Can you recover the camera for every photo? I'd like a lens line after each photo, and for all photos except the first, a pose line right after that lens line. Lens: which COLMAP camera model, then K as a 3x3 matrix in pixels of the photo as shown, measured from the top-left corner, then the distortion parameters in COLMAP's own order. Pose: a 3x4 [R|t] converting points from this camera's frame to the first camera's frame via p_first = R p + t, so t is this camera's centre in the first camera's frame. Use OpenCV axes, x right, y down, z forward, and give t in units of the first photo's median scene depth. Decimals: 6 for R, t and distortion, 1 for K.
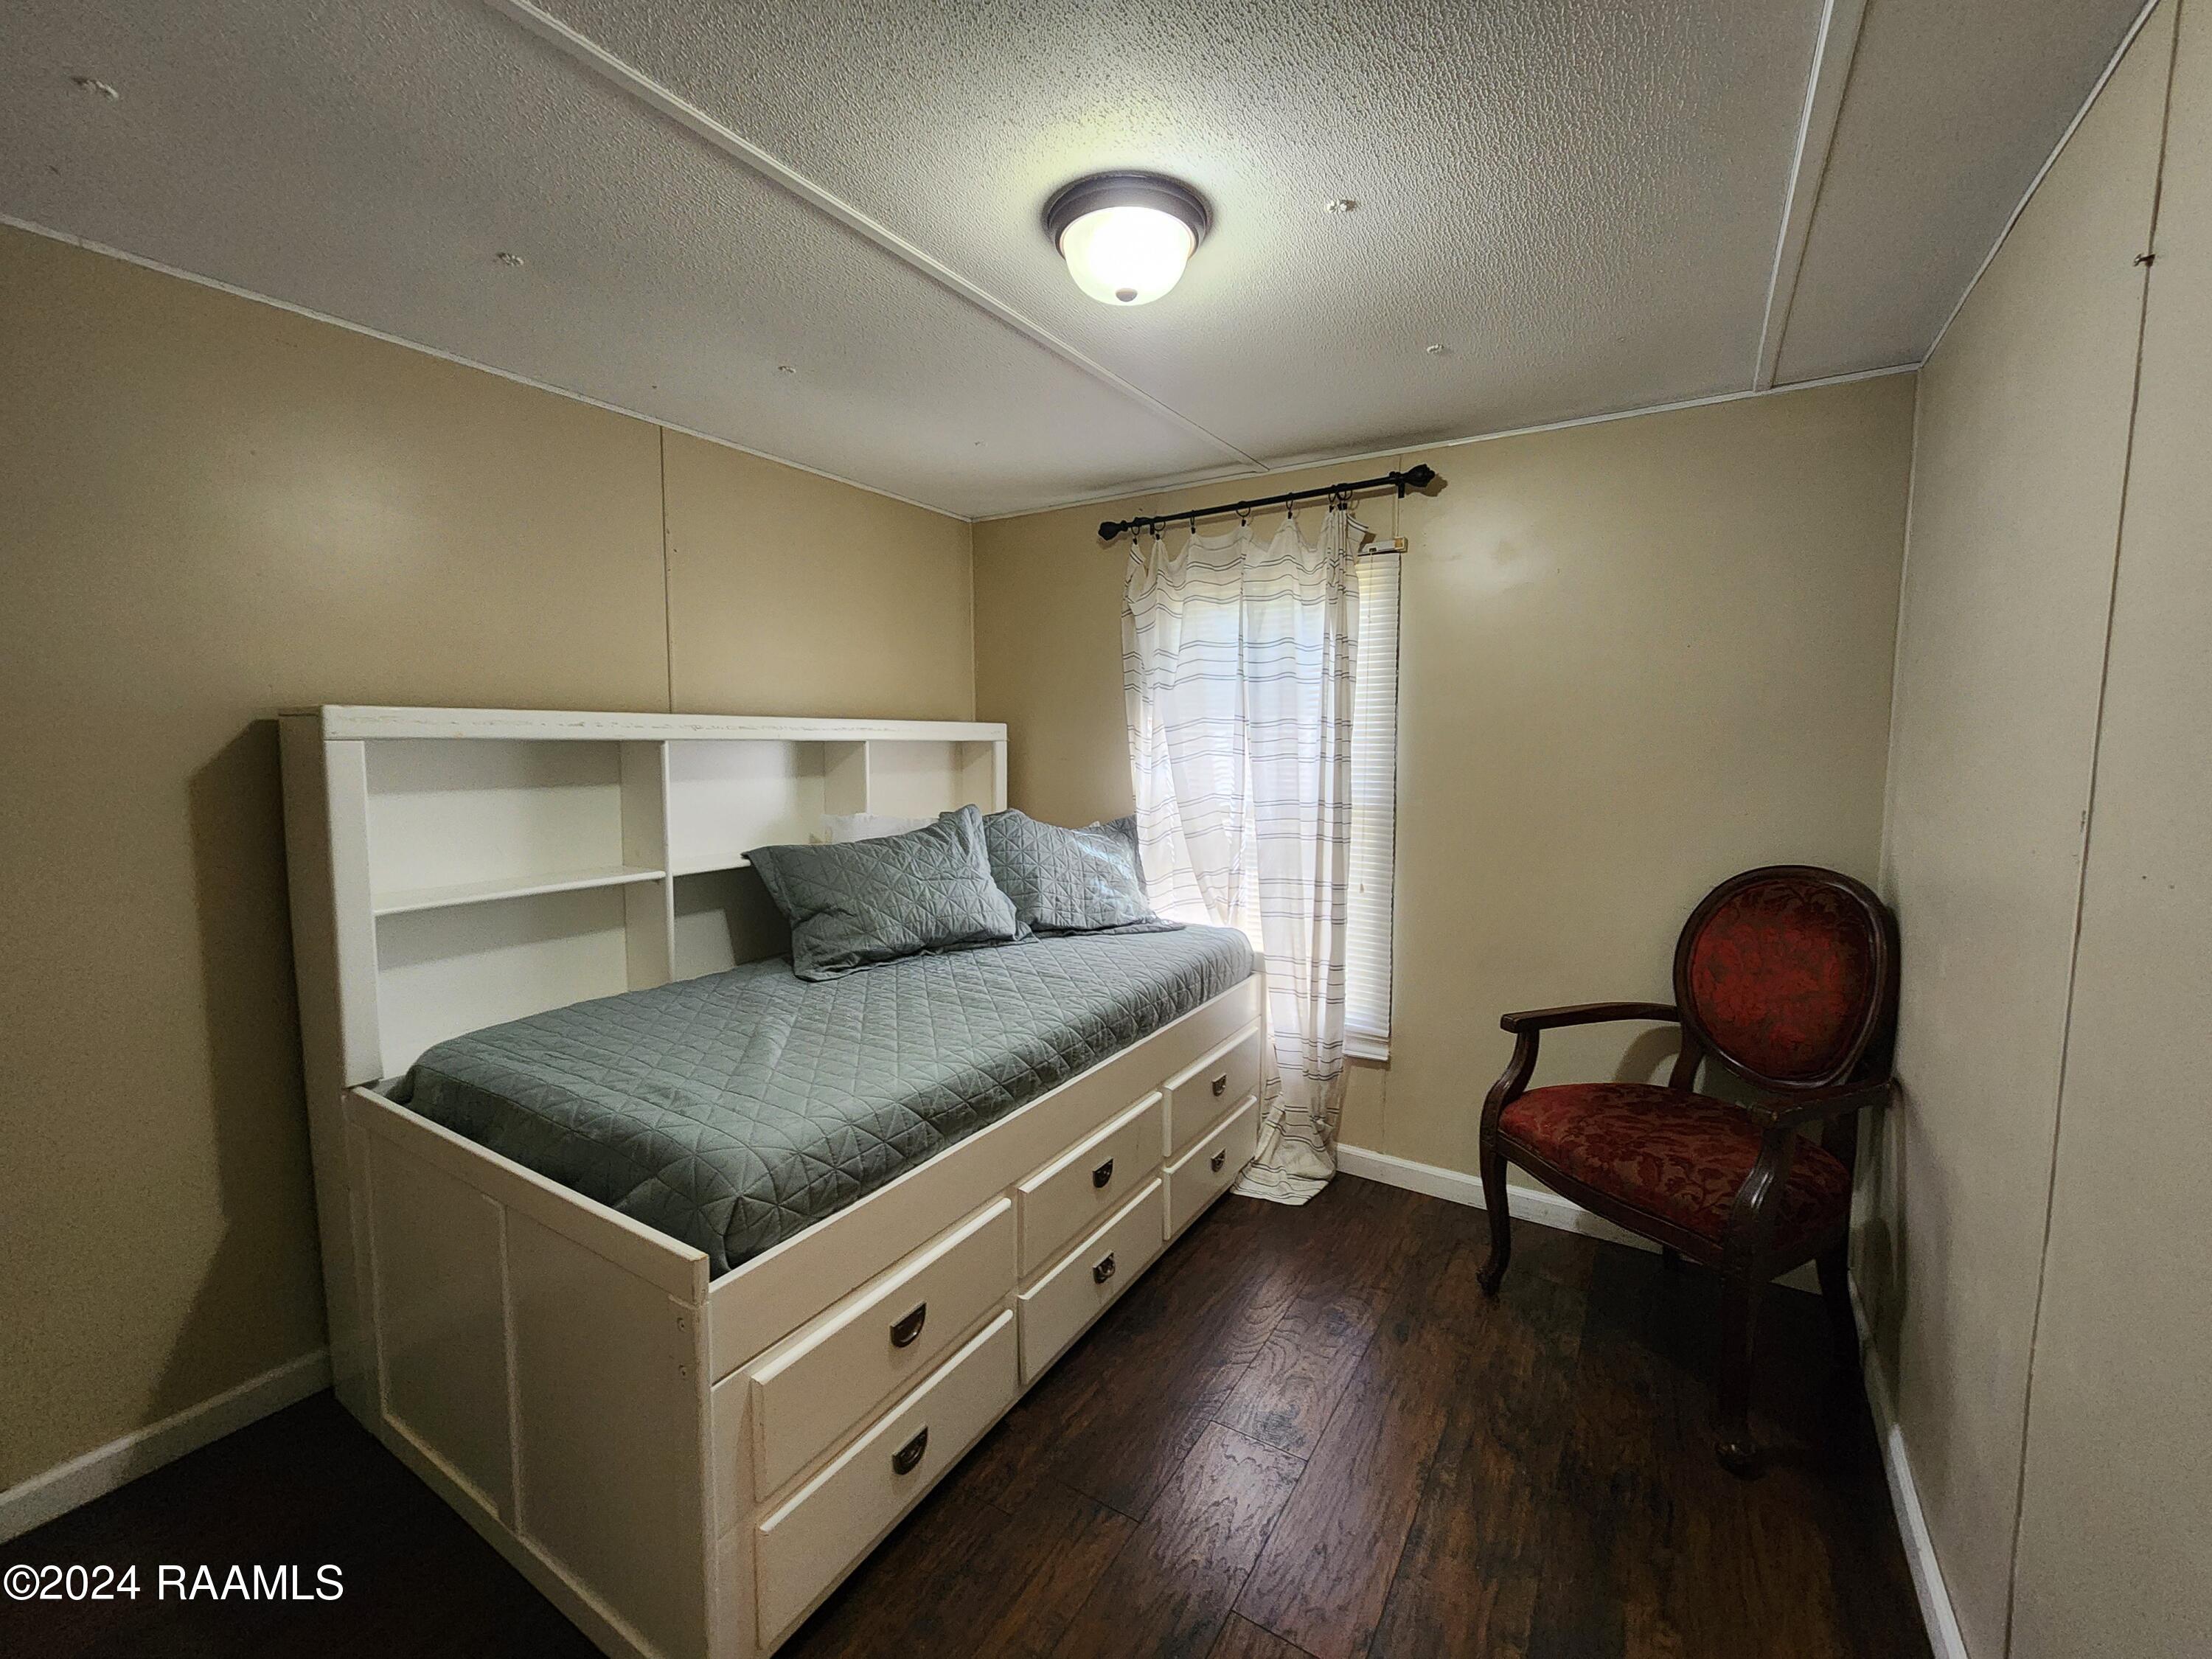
lens RADIAL K [[915.6, 0, 1104.7], [0, 915.6, 817.5], [0, 0, 1]] dist [0.009247, 0.000179]
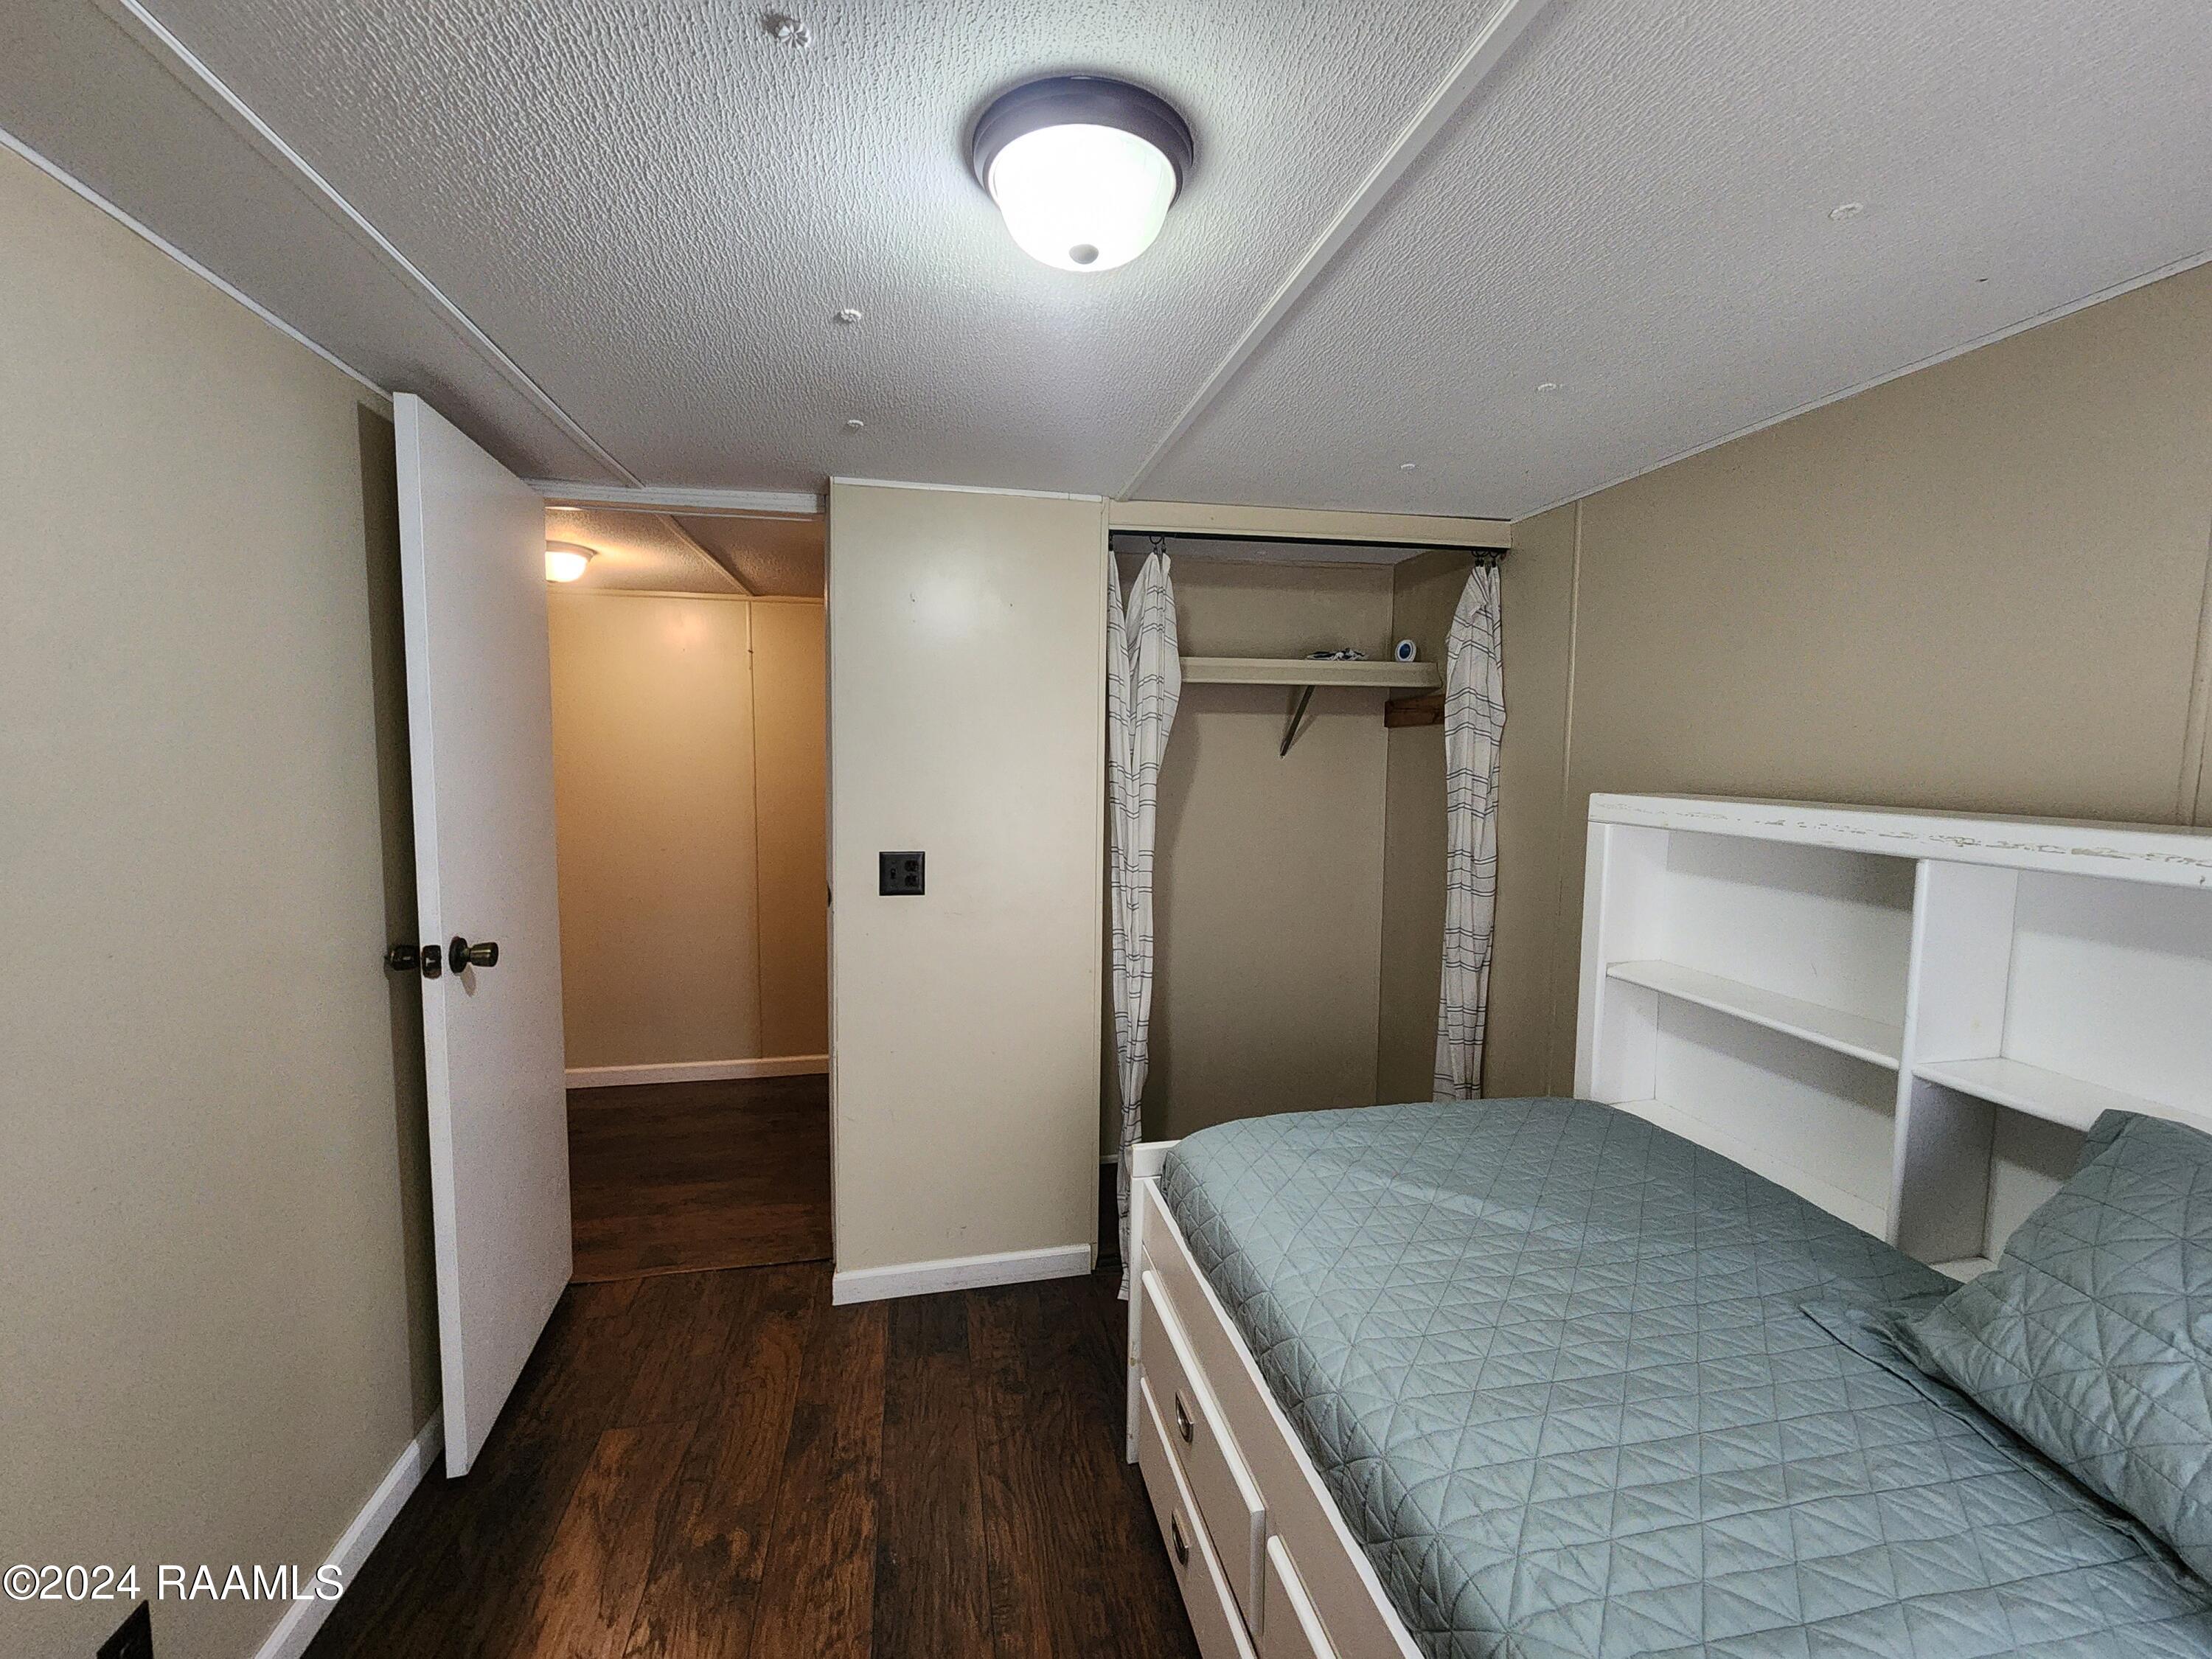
lens RADIAL K [[915.6, 0, 1104.7], [0, 915.6, 817.5], [0, 0, 1]] dist [0.009247, 0.000179]
pose [[-0.713772, 0.038739, -0.699306, 0.355868], [-0.078288, 0.987799, 0.134628, -0.152322], [0.695989, 0.150841, -0.702030, 1.049747]]
